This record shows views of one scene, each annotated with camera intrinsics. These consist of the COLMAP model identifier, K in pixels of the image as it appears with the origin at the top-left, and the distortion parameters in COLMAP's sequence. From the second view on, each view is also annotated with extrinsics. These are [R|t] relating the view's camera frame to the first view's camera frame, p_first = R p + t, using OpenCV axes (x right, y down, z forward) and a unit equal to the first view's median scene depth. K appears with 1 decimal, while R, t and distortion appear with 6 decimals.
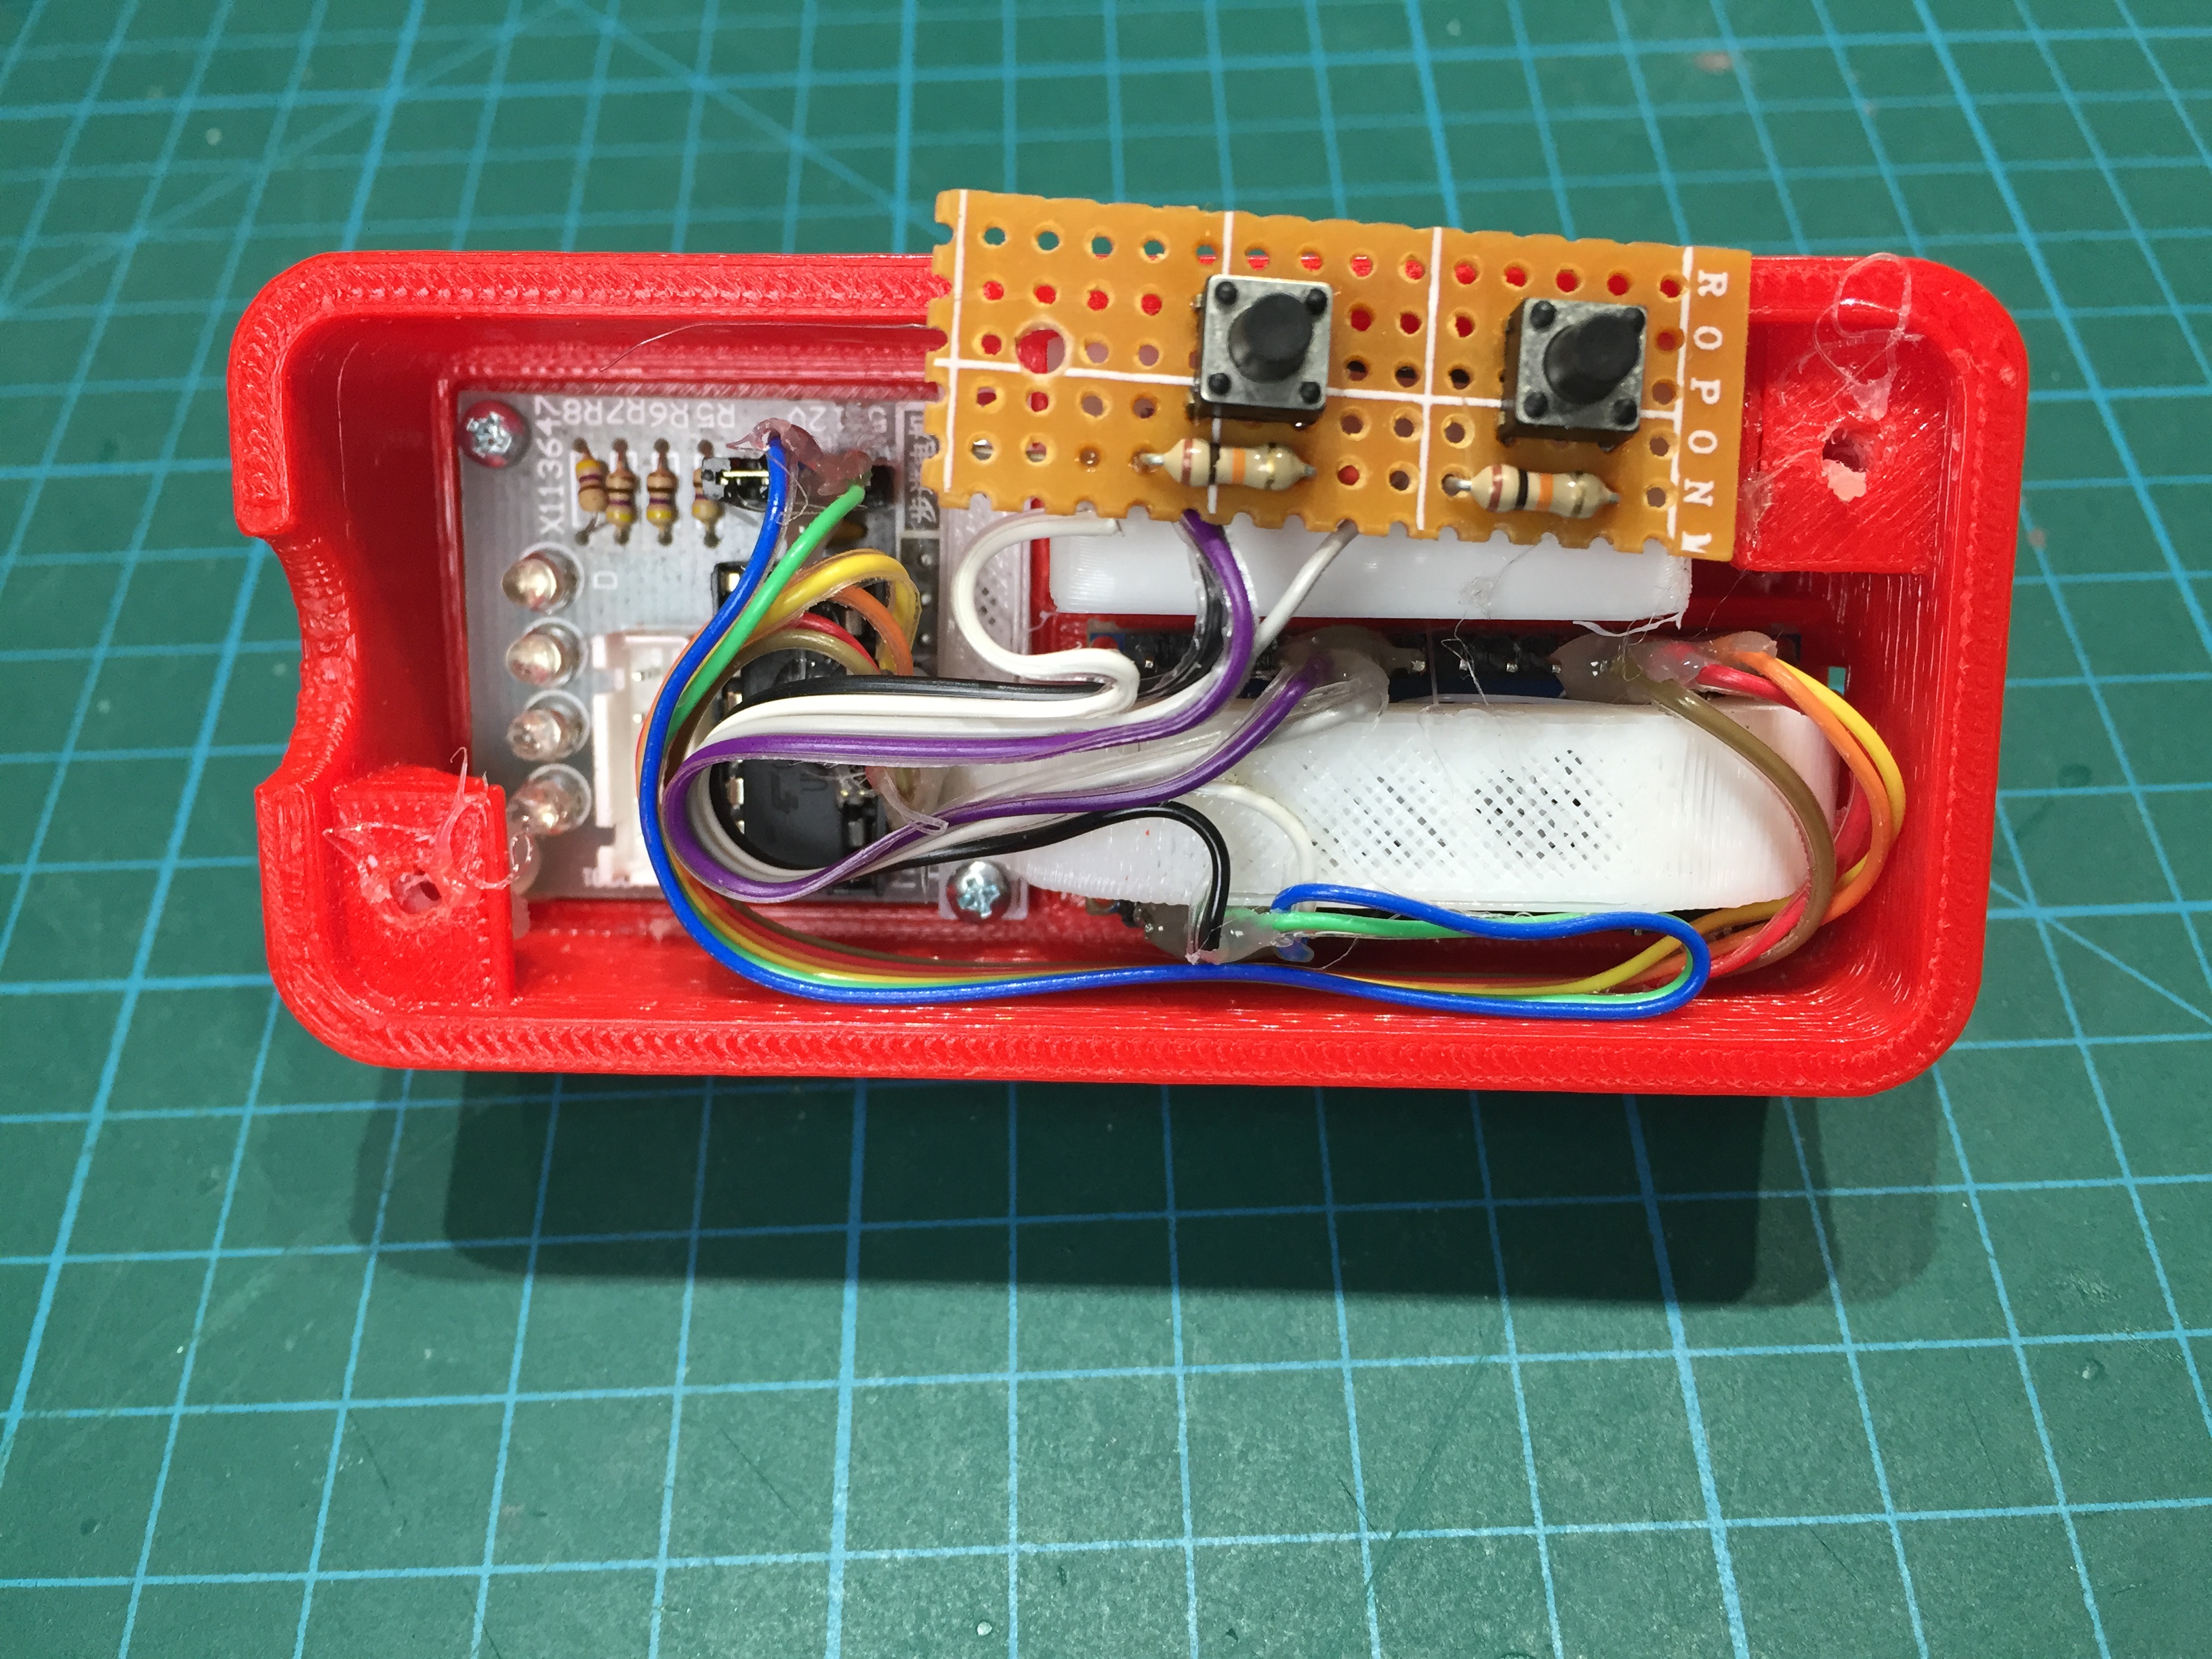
lens RADIAL K [[1875.1, 0, 1113.4], [0, 1875.1, 834.1], [0, 0, 1]] dist [0.105543, -0.205171]
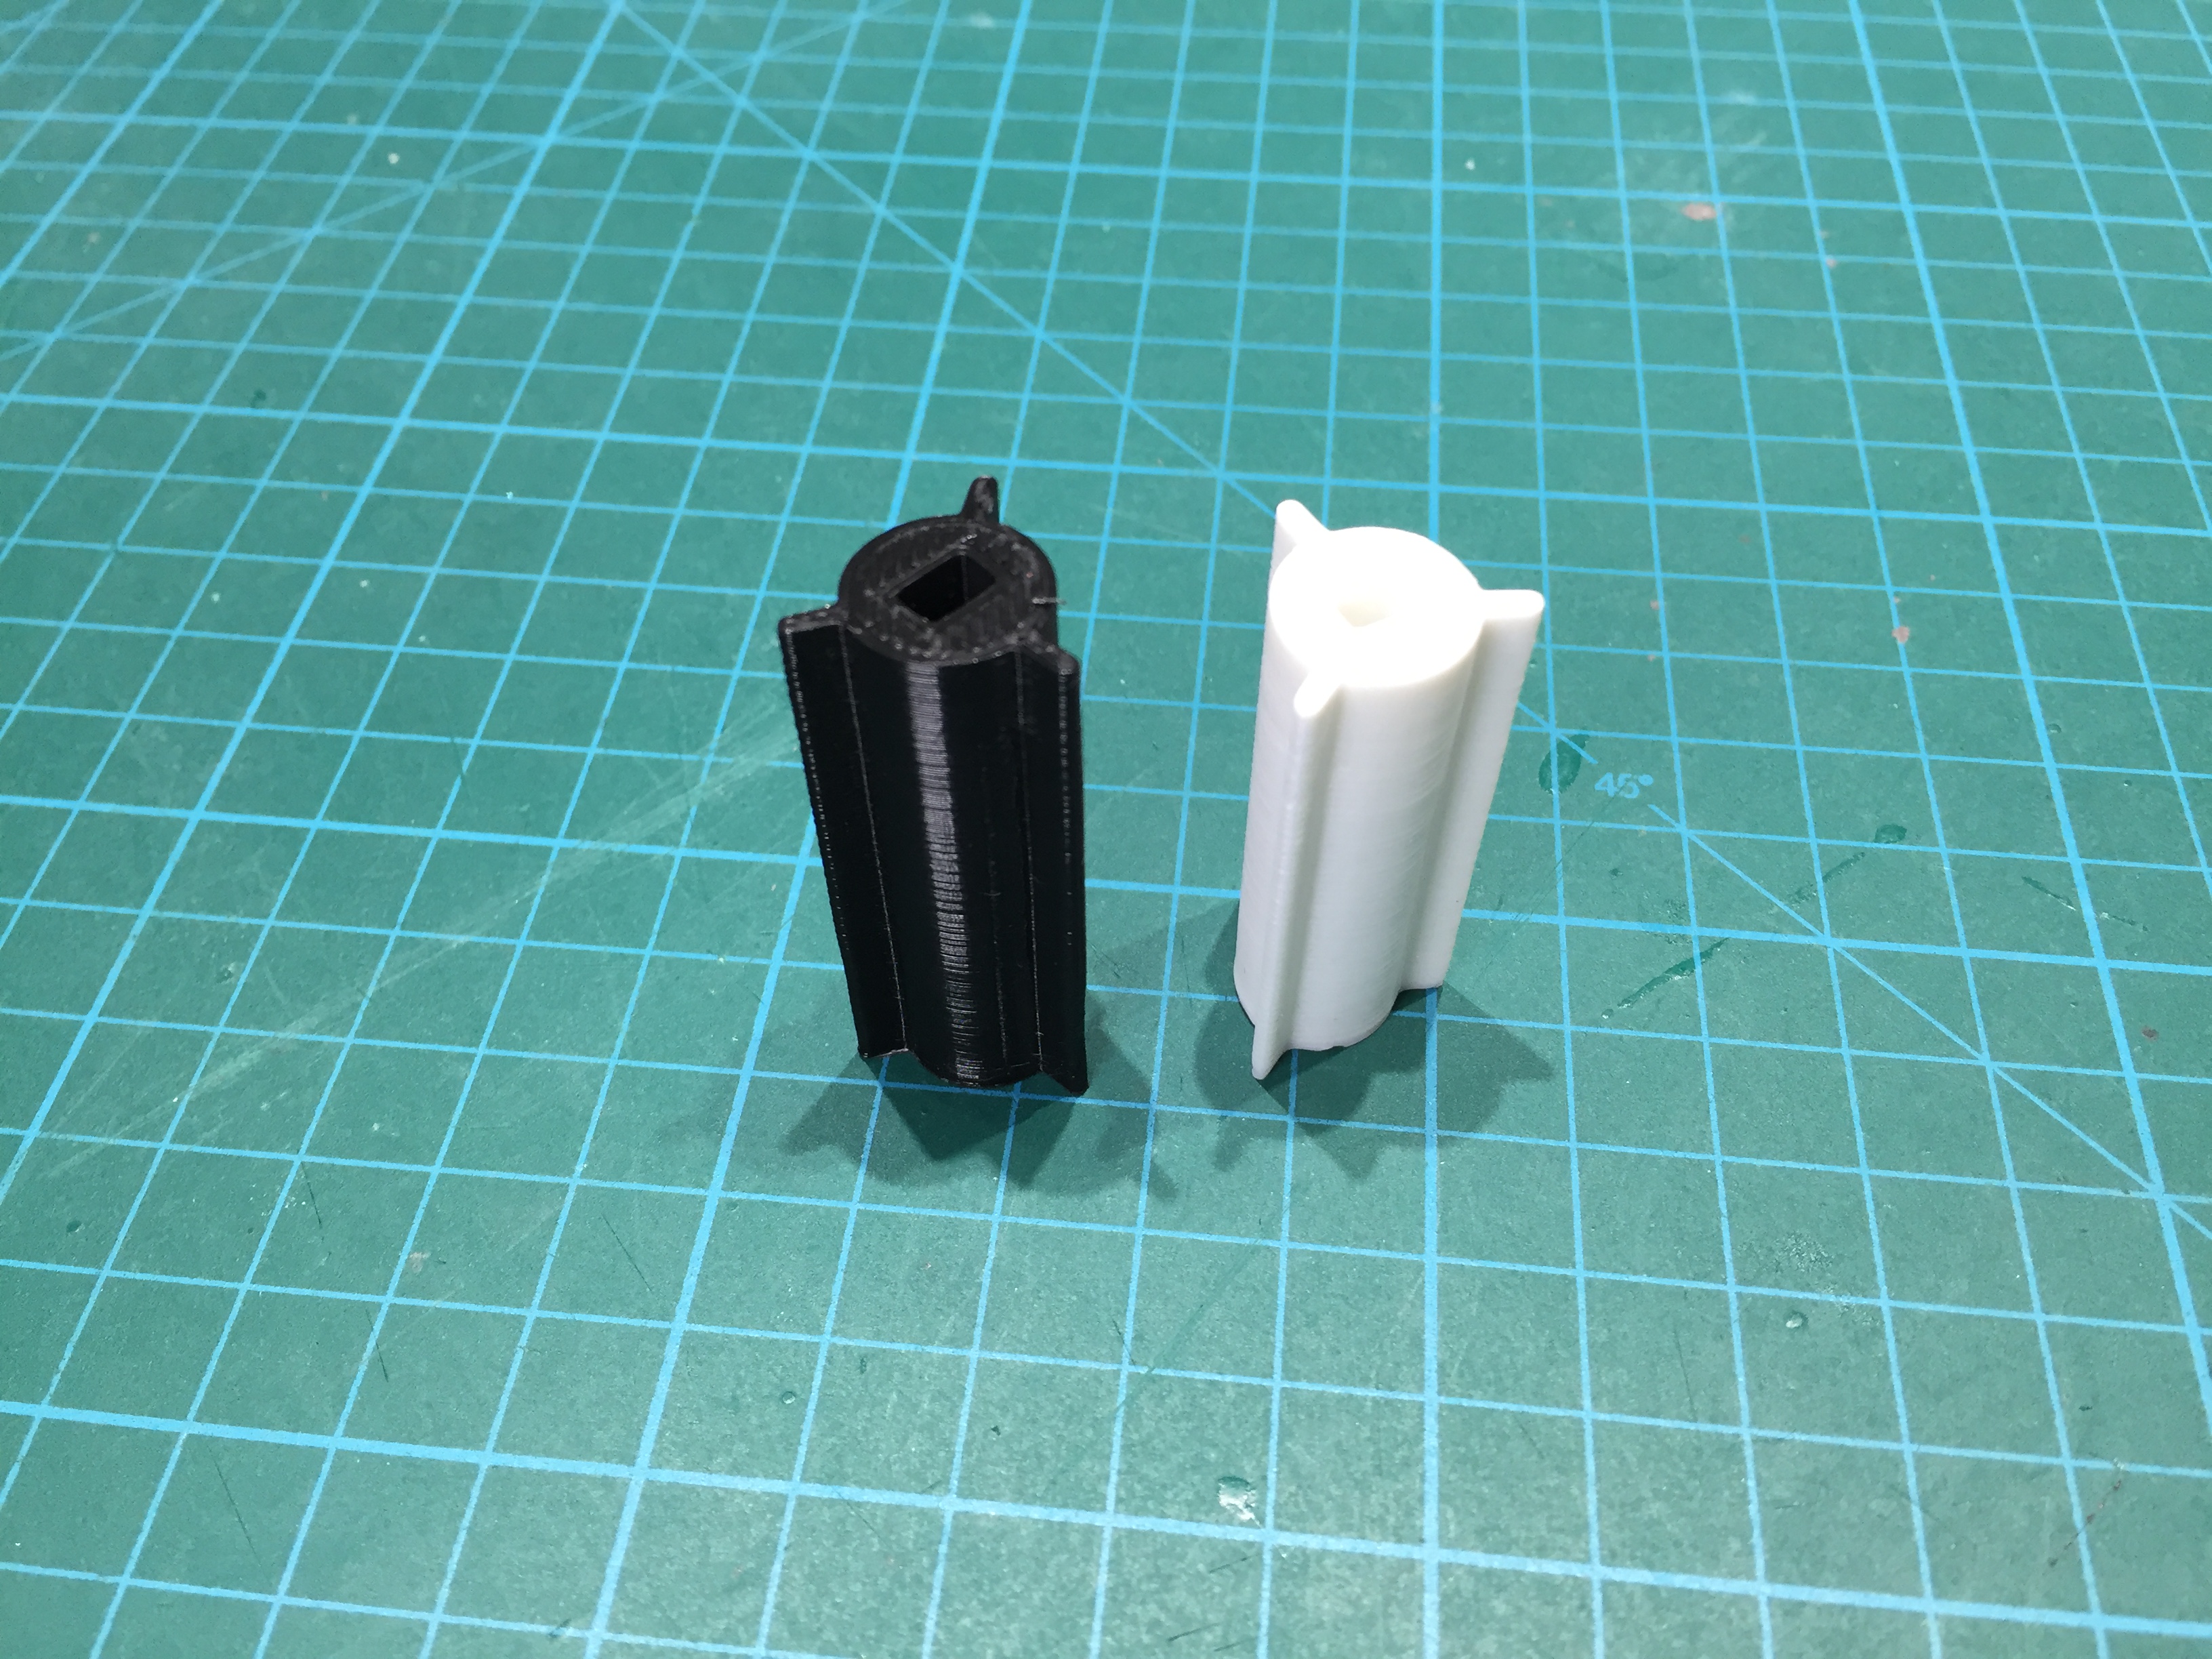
lens RADIAL K [[1875.1, 0, 1113.4], [0, 1875.1, 834.1], [0, 0, 1]] dist [0.105543, -0.205171]
pose [[0.990402, 0.114215, -0.077834, 0.167767], [-0.120065, 0.989917, -0.075159, 0.127900], [0.068465, 0.083783, 0.994129, -0.161386]]
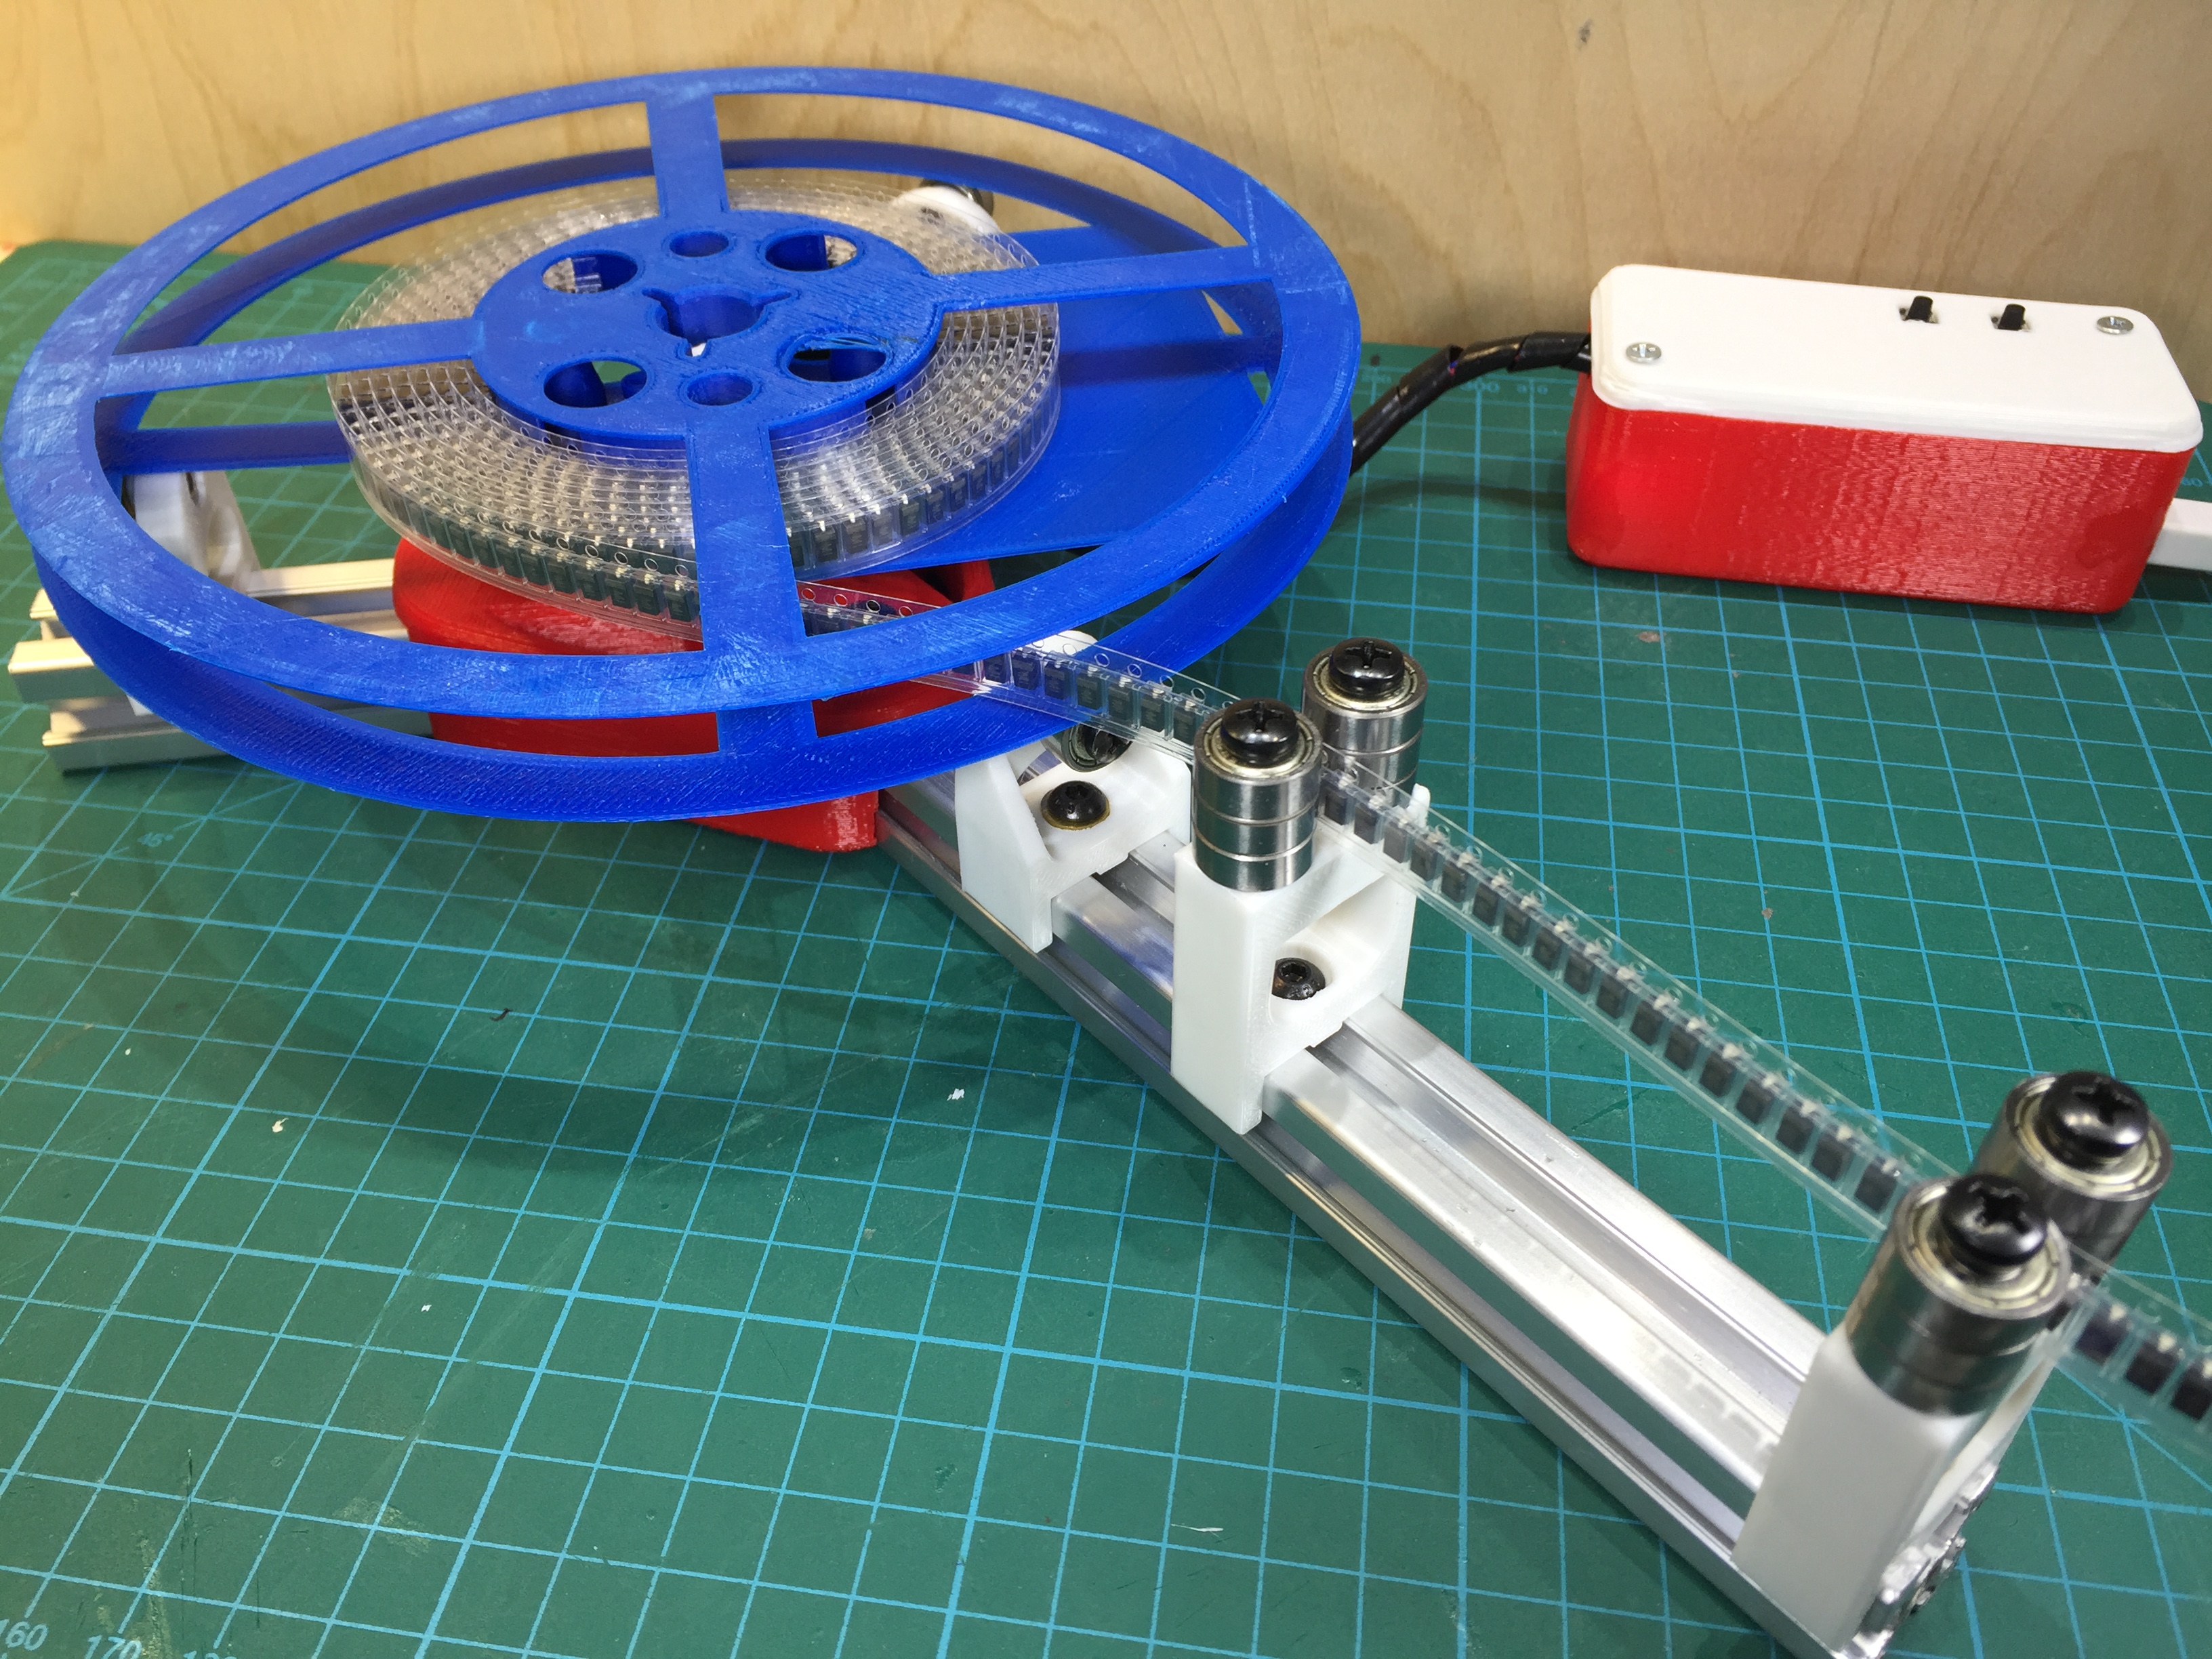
lens RADIAL K [[1875.1, 0, 1113.4], [0, 1875.1, 834.1], [0, 0, 1]] dist [0.105543, -0.205171]
pose [[0.983518, 0.139789, -0.114677, 0.105932], [-0.163001, 0.959975, -0.227770, 0.353127], [0.078247, 0.242708, 0.966939, -0.986174]]
